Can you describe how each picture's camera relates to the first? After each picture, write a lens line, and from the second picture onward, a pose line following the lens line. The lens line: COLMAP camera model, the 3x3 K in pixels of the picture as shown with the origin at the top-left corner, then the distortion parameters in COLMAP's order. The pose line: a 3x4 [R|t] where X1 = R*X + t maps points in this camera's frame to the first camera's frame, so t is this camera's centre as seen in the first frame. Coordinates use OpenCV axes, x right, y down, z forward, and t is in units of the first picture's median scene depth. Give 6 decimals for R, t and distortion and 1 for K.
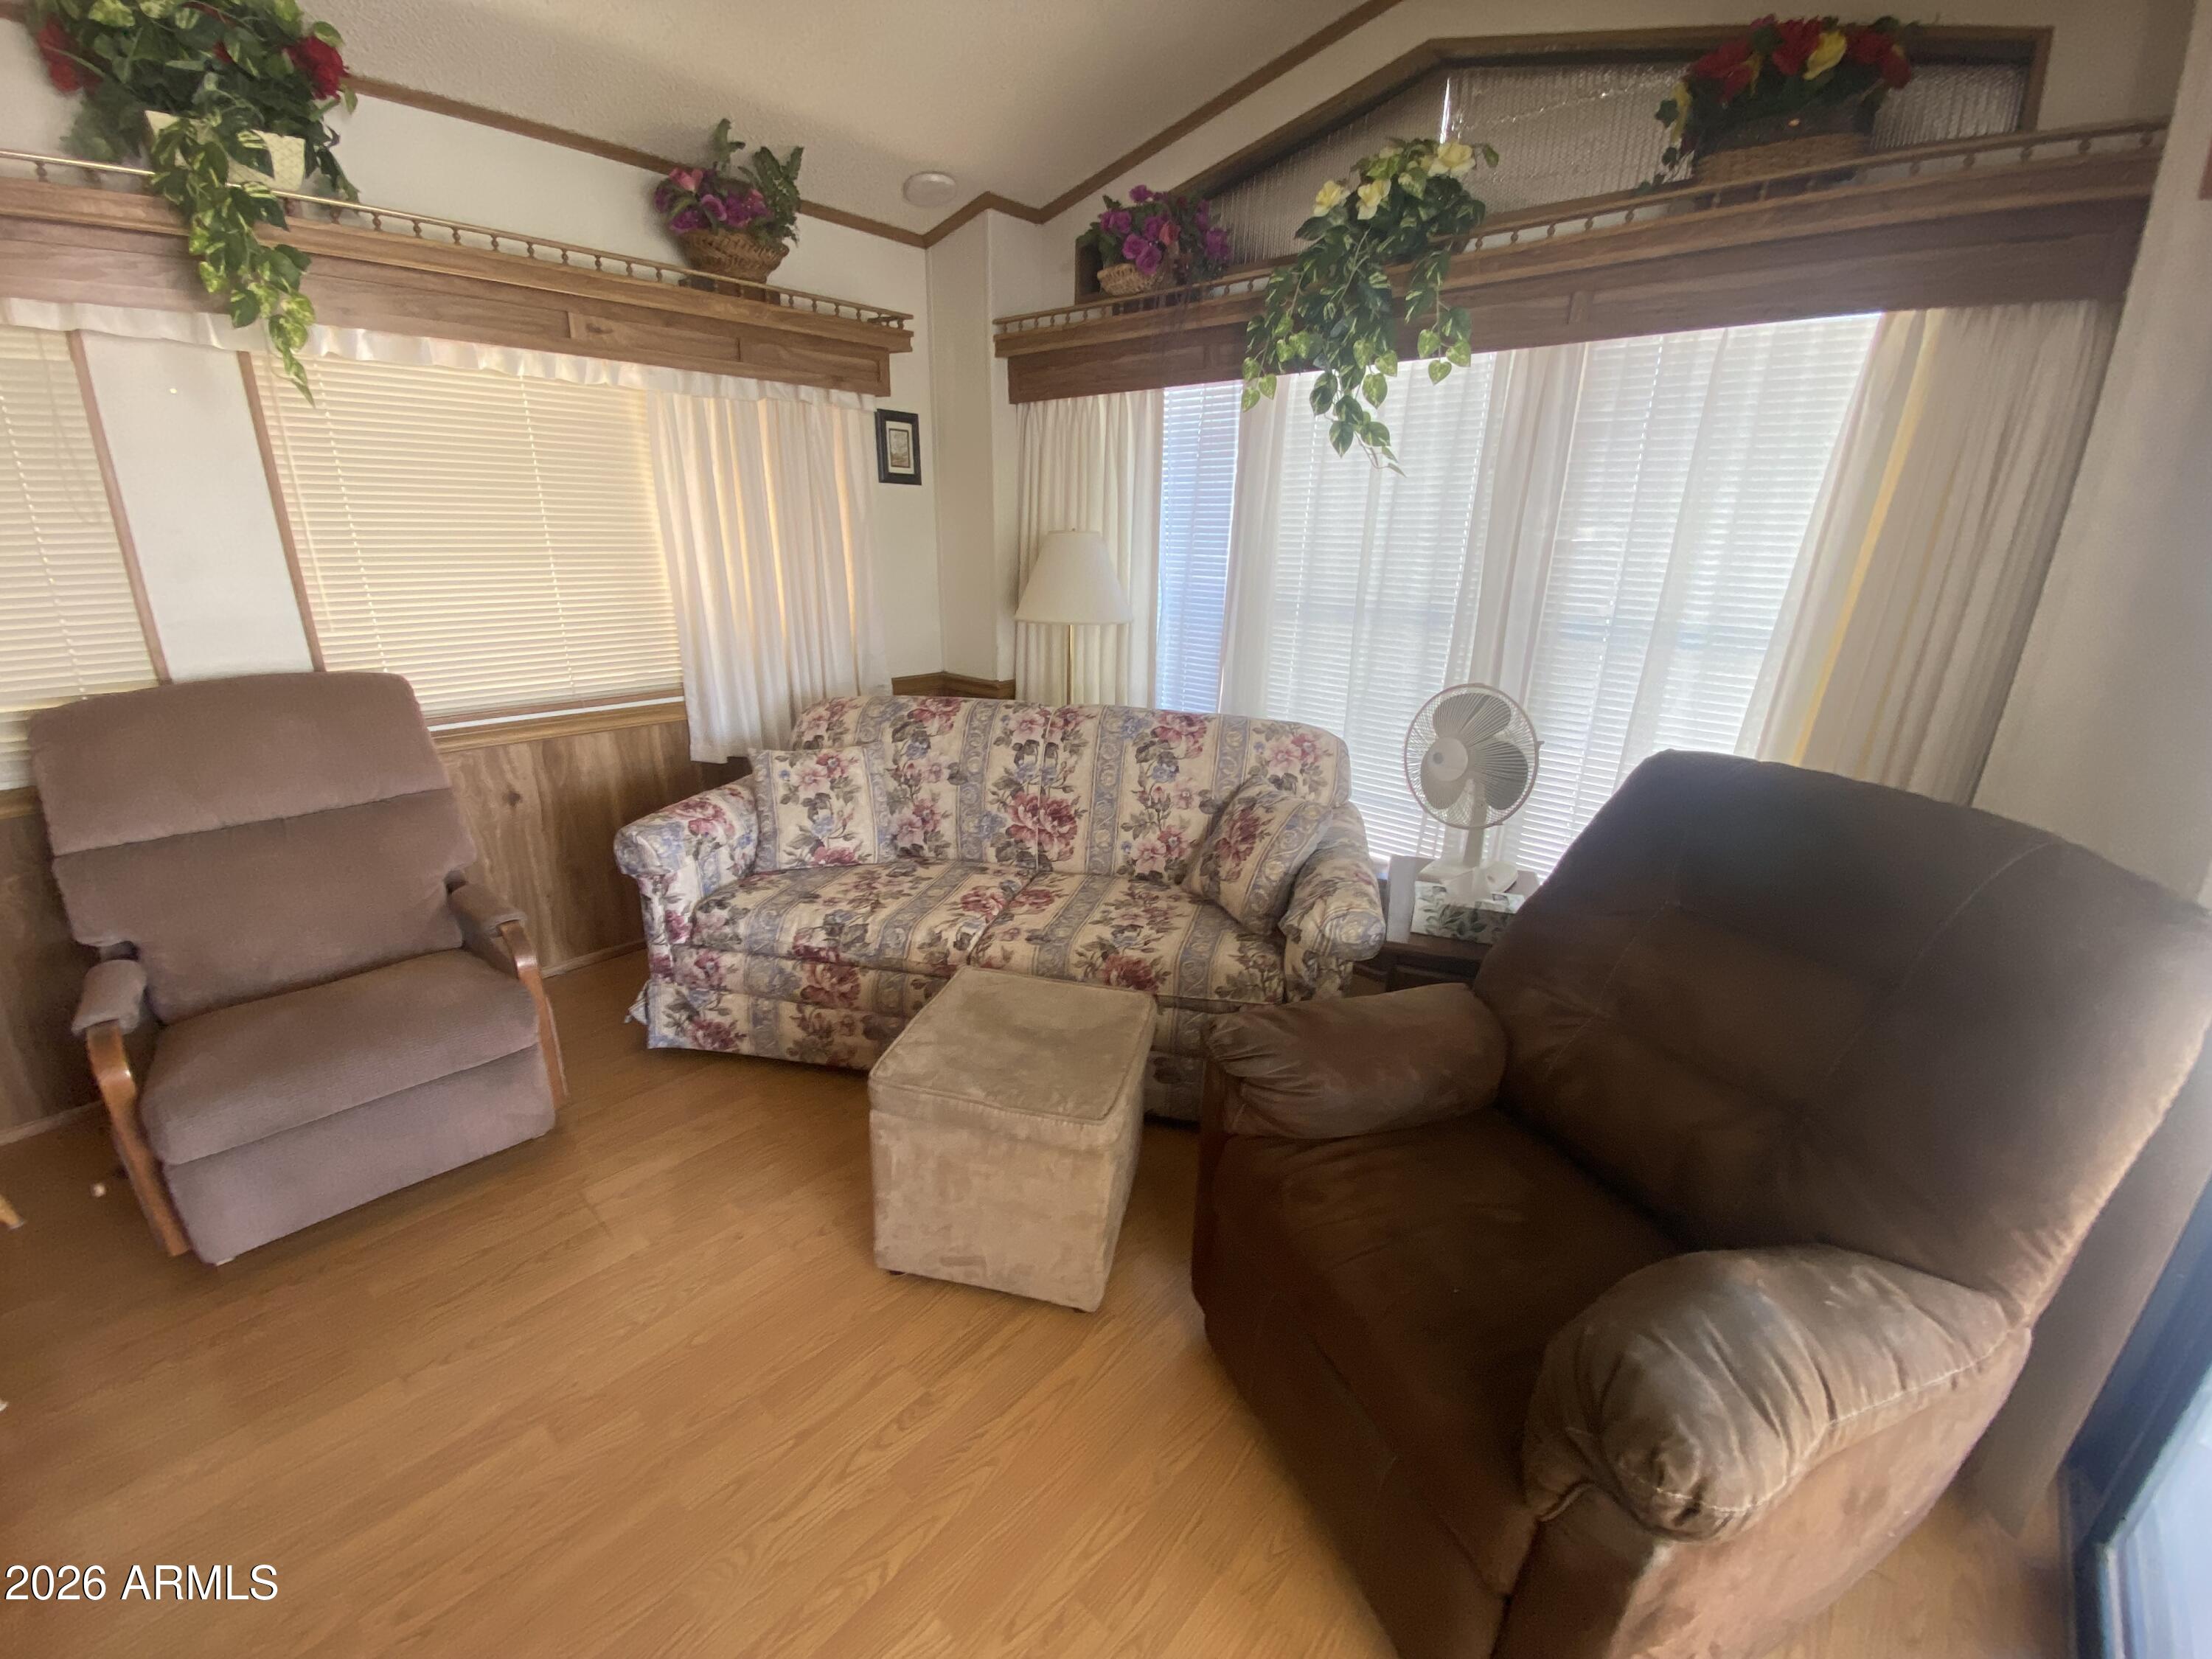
lens RADIAL K [[894.9, 0, 1107.9], [0, 894.9, 822.5], [0, 0, 1]] dist [0.017737, -0.021637]
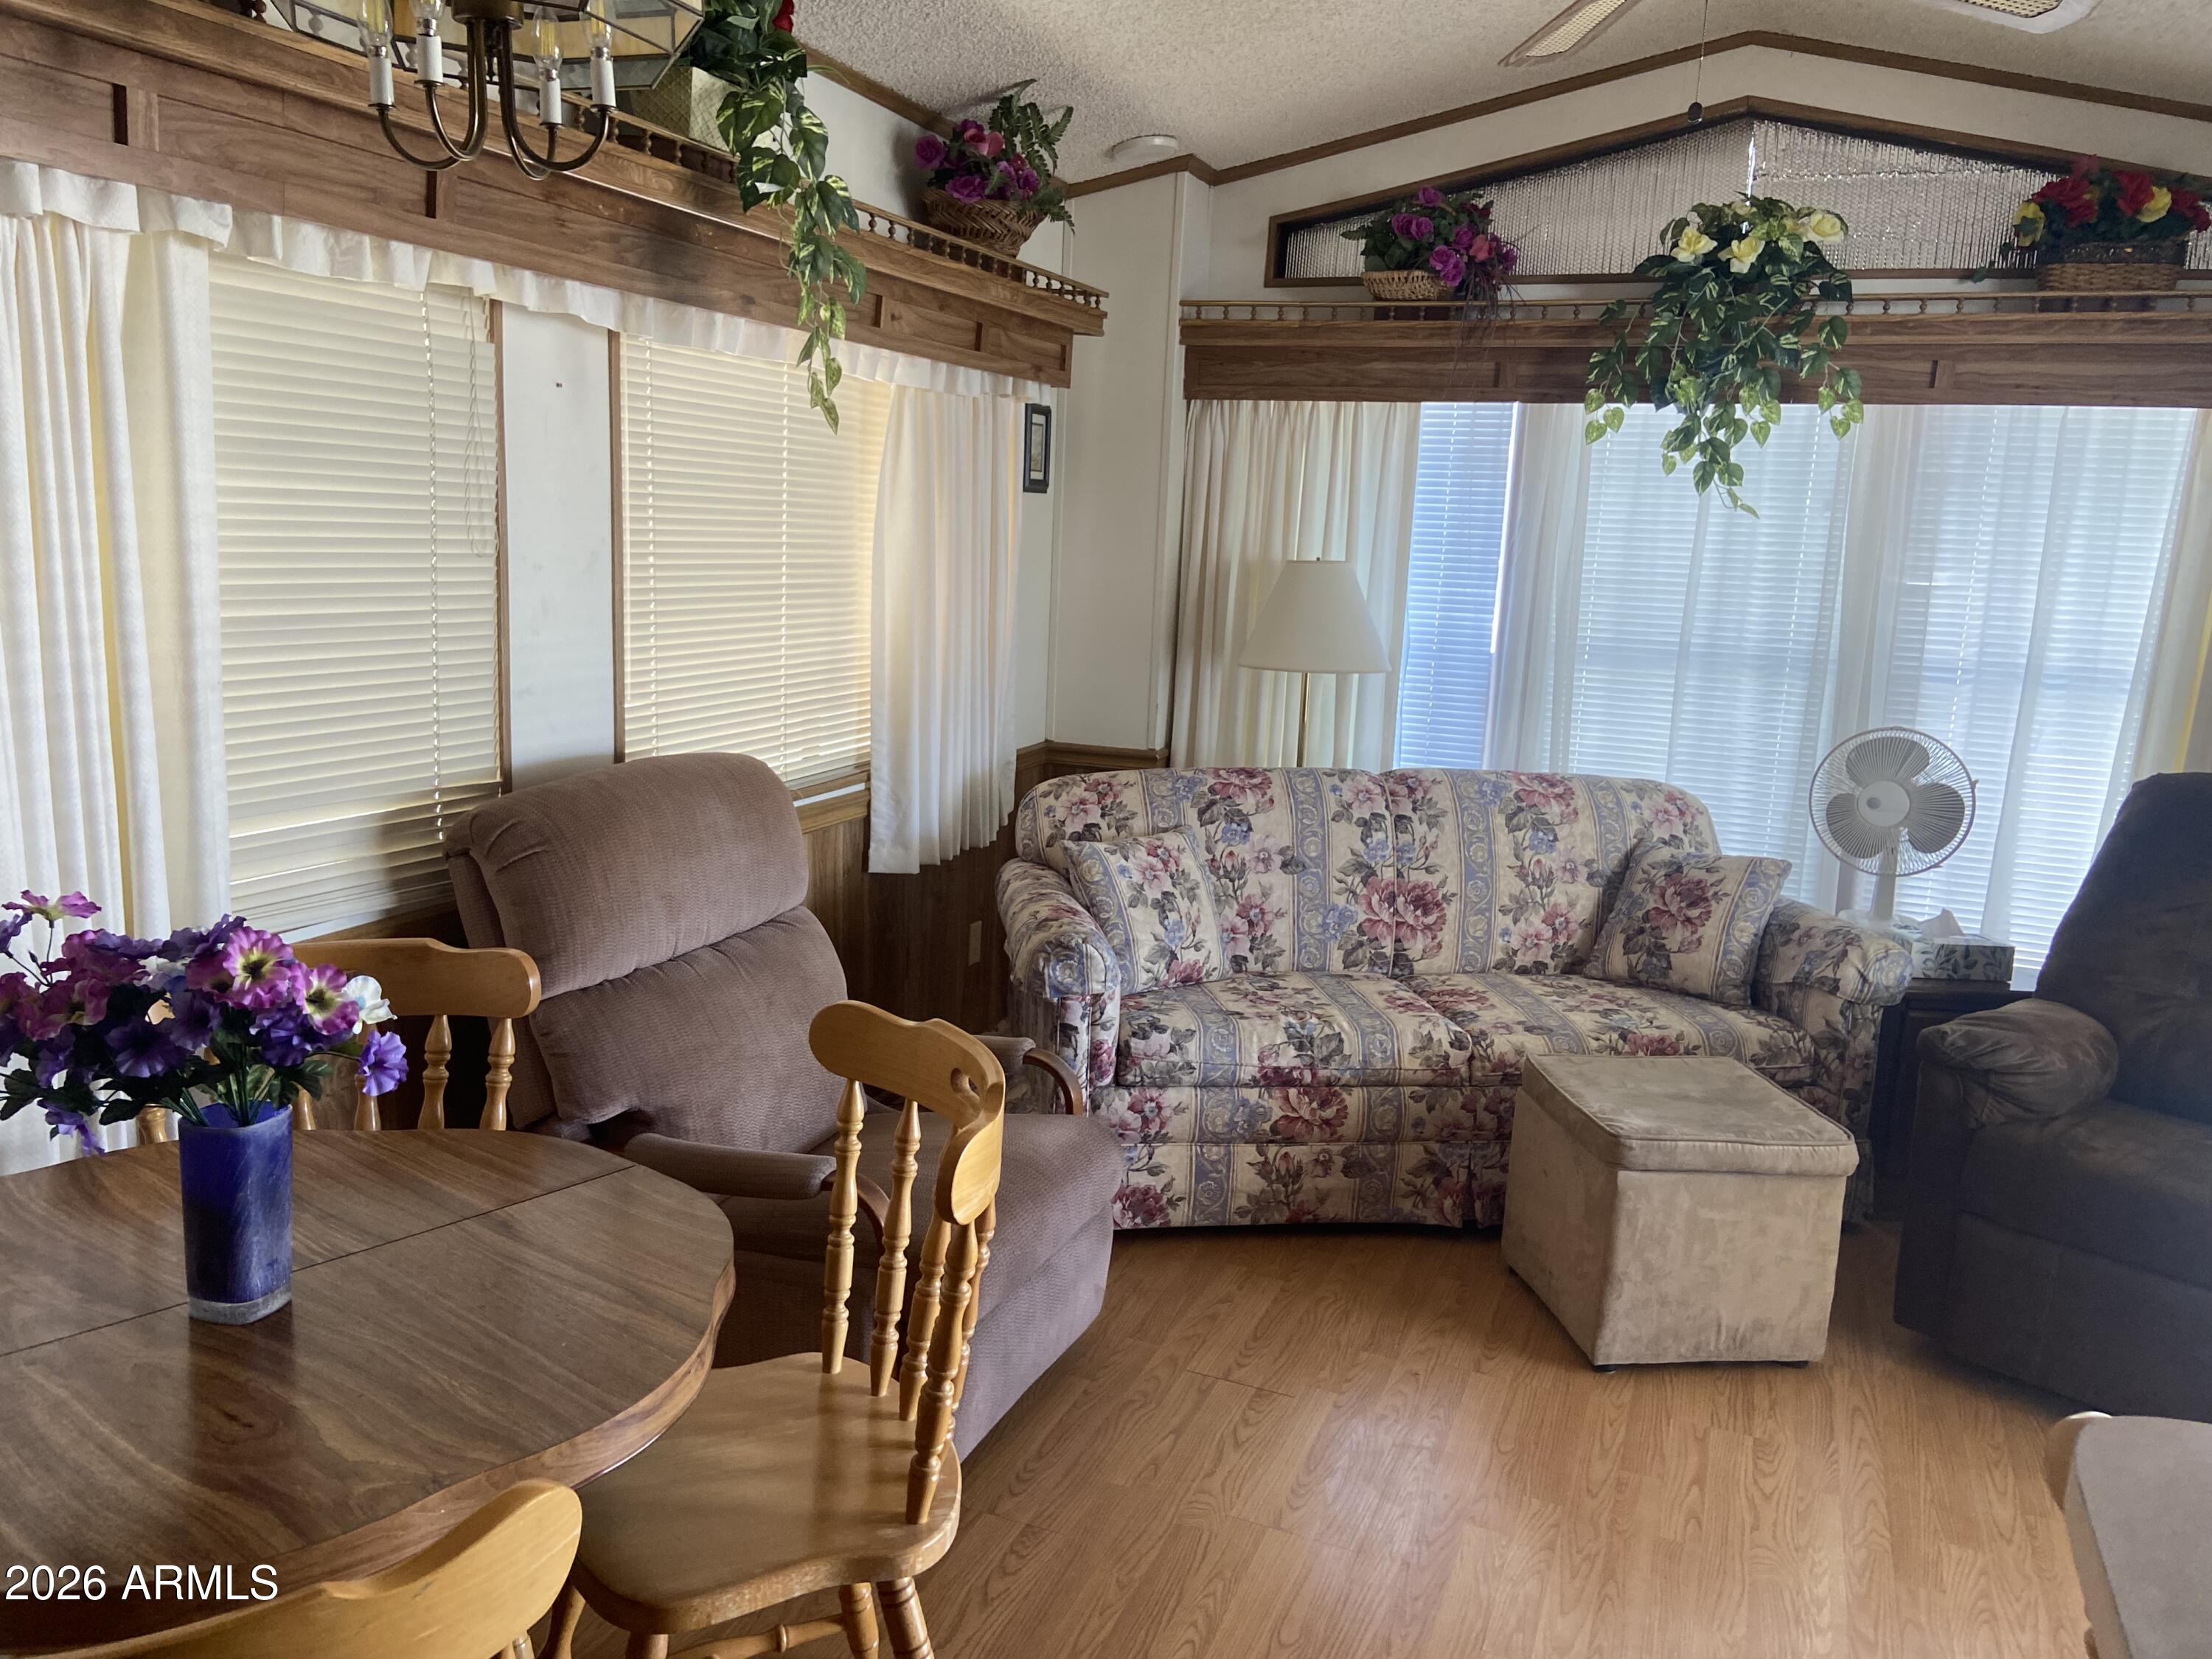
lens RADIAL K [[1661.6, 0, 1108.3], [0, 1661.6, 784.1], [0, 0, 1]] dist [0.076708, -0.103558]
pose [[0.935501, -0.037740, 0.351304, -0.941594], [0.088450, 0.987635, -0.129436, 0.062564], [-0.342075, 0.152160, 0.927271, -0.367487]]
